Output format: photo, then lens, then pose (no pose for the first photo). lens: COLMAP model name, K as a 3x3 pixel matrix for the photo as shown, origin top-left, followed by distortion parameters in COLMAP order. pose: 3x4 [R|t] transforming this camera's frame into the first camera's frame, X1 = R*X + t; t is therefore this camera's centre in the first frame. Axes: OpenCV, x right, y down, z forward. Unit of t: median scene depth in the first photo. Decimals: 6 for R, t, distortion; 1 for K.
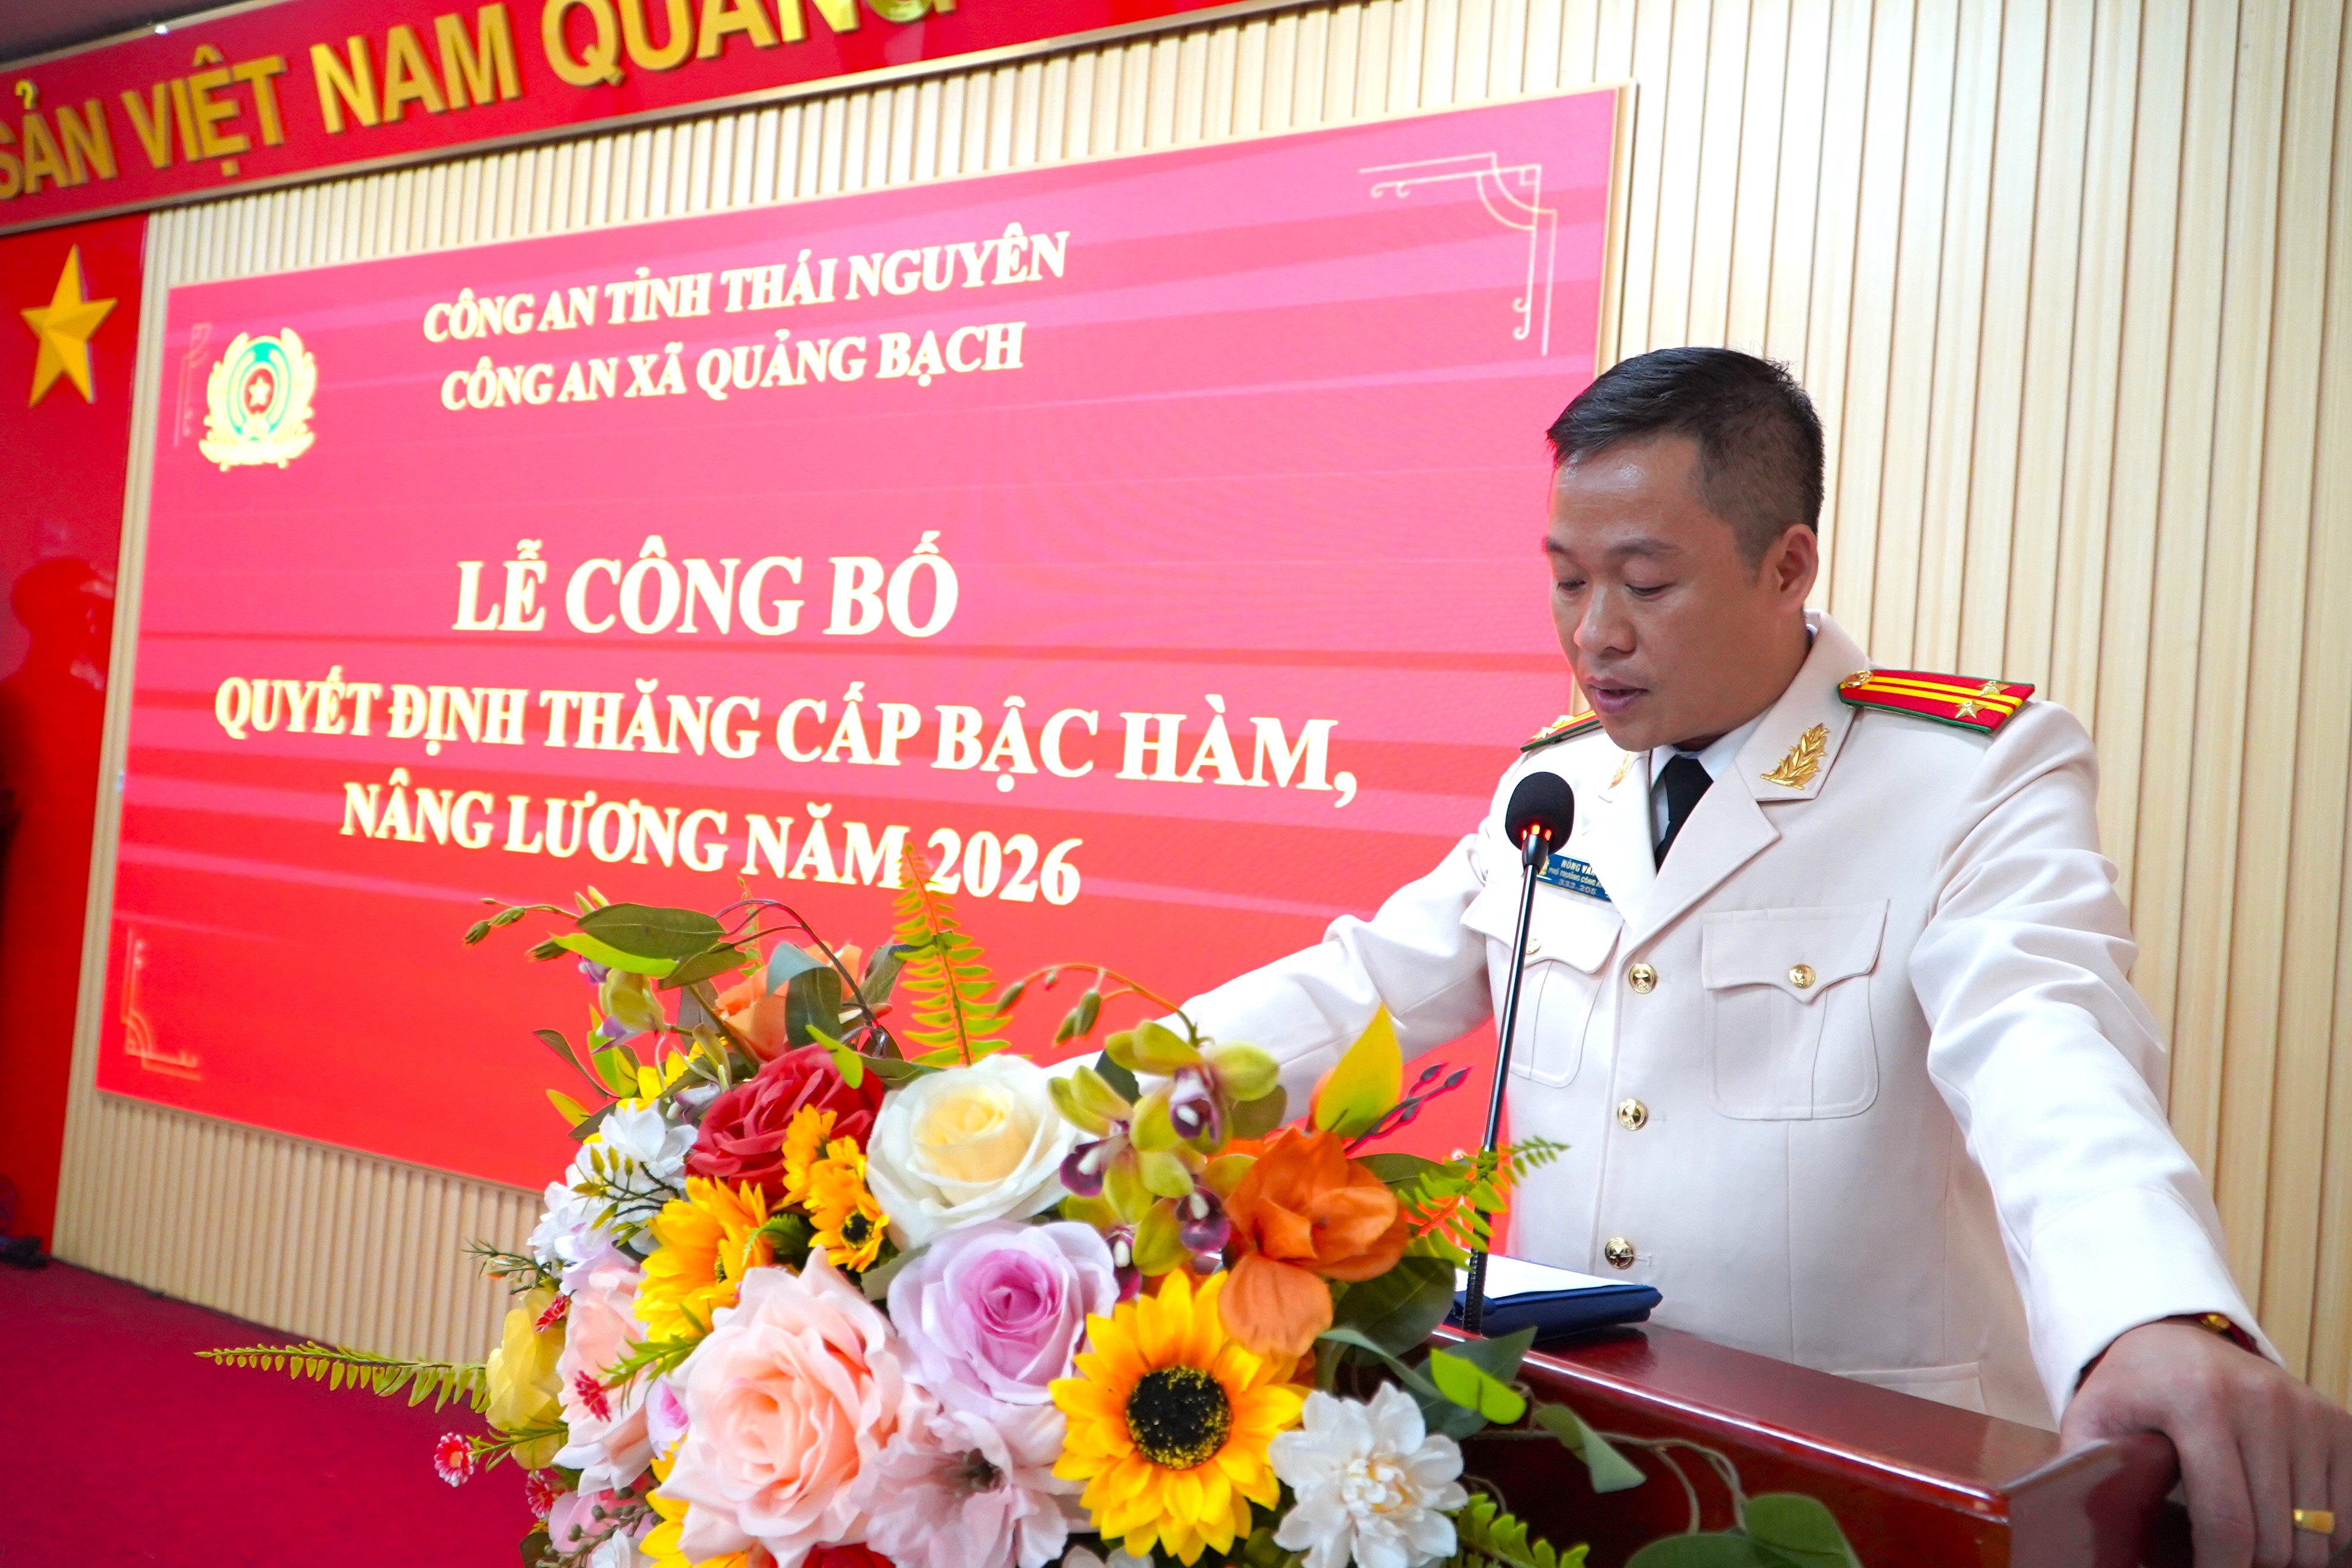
lens RADIAL K [[1868.6, 0, 1206.4], [0, 1868.6, 809.0], [0, 0, 1]] dist [-0.001841, 0.004605]
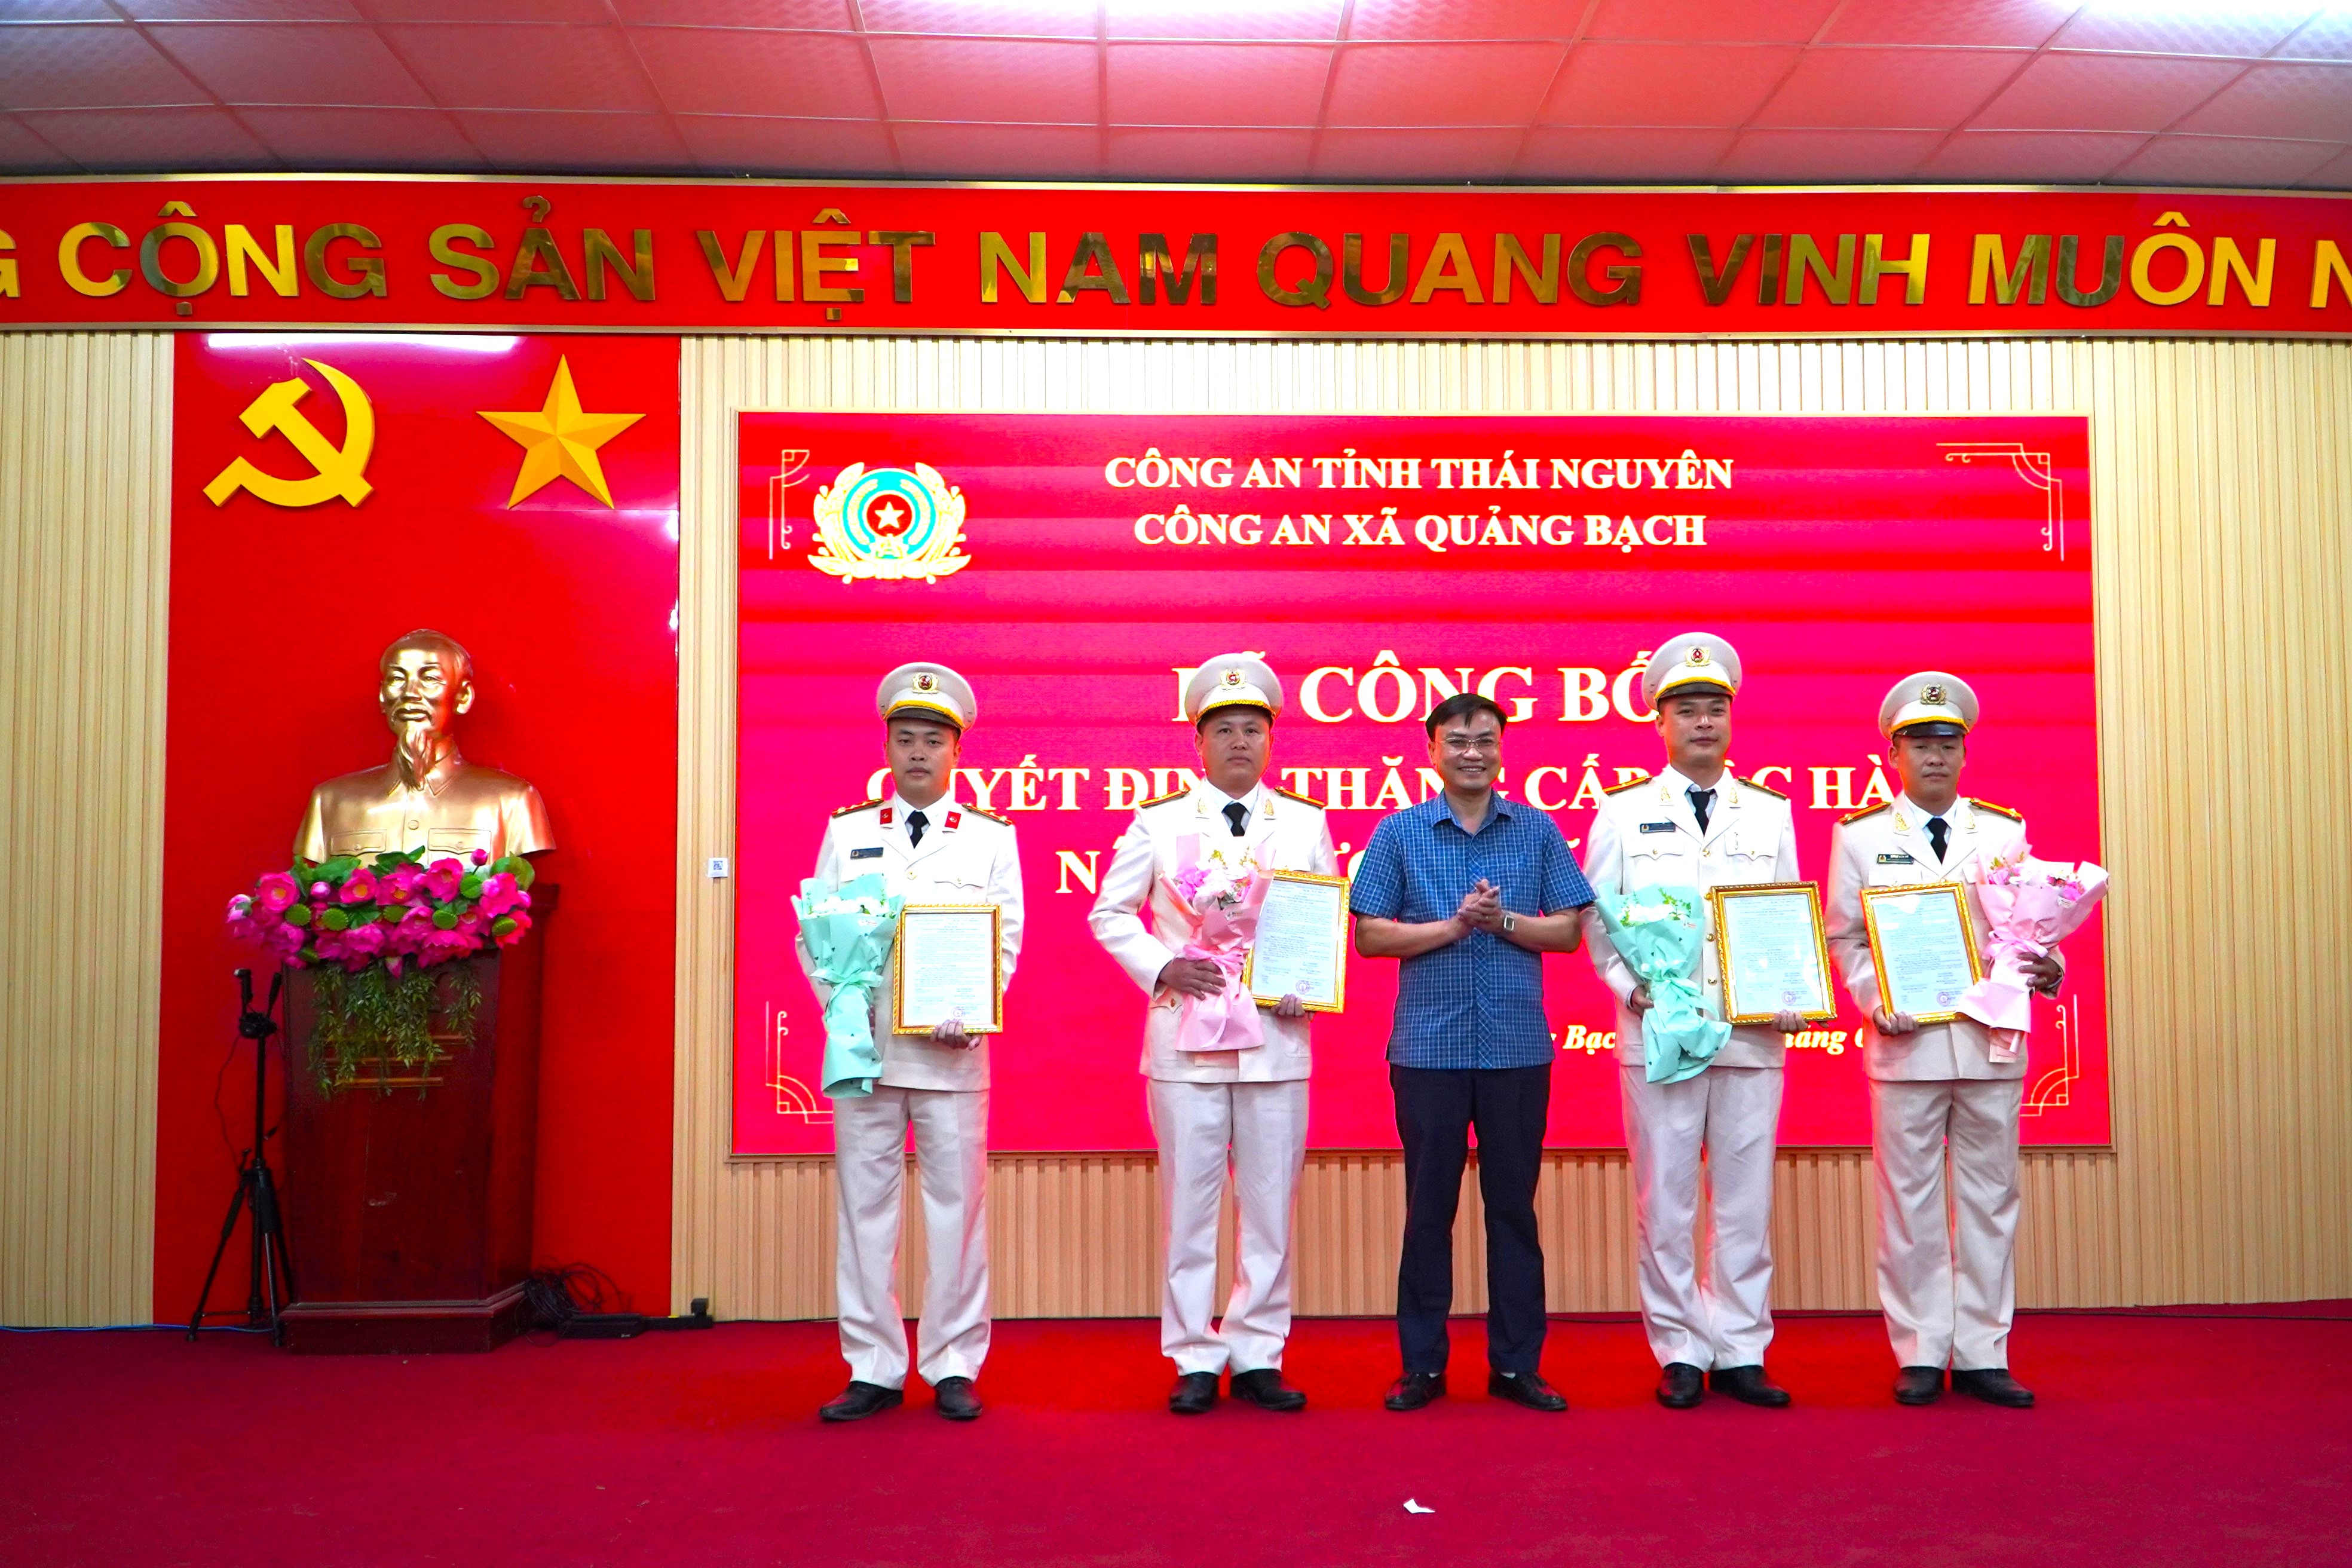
lens RADIAL K [[2161.8, 0, 1183.6], [0, 2161.8, 817.3], [0, 0, 1]] dist [0.039915, -0.089383]
pose [[0.850588, -0.050390, 0.523412, -1.305672], [0.058711, 0.998275, 0.000696, -0.037013], [-0.522544, 0.030138, 0.852079, -0.263868]]
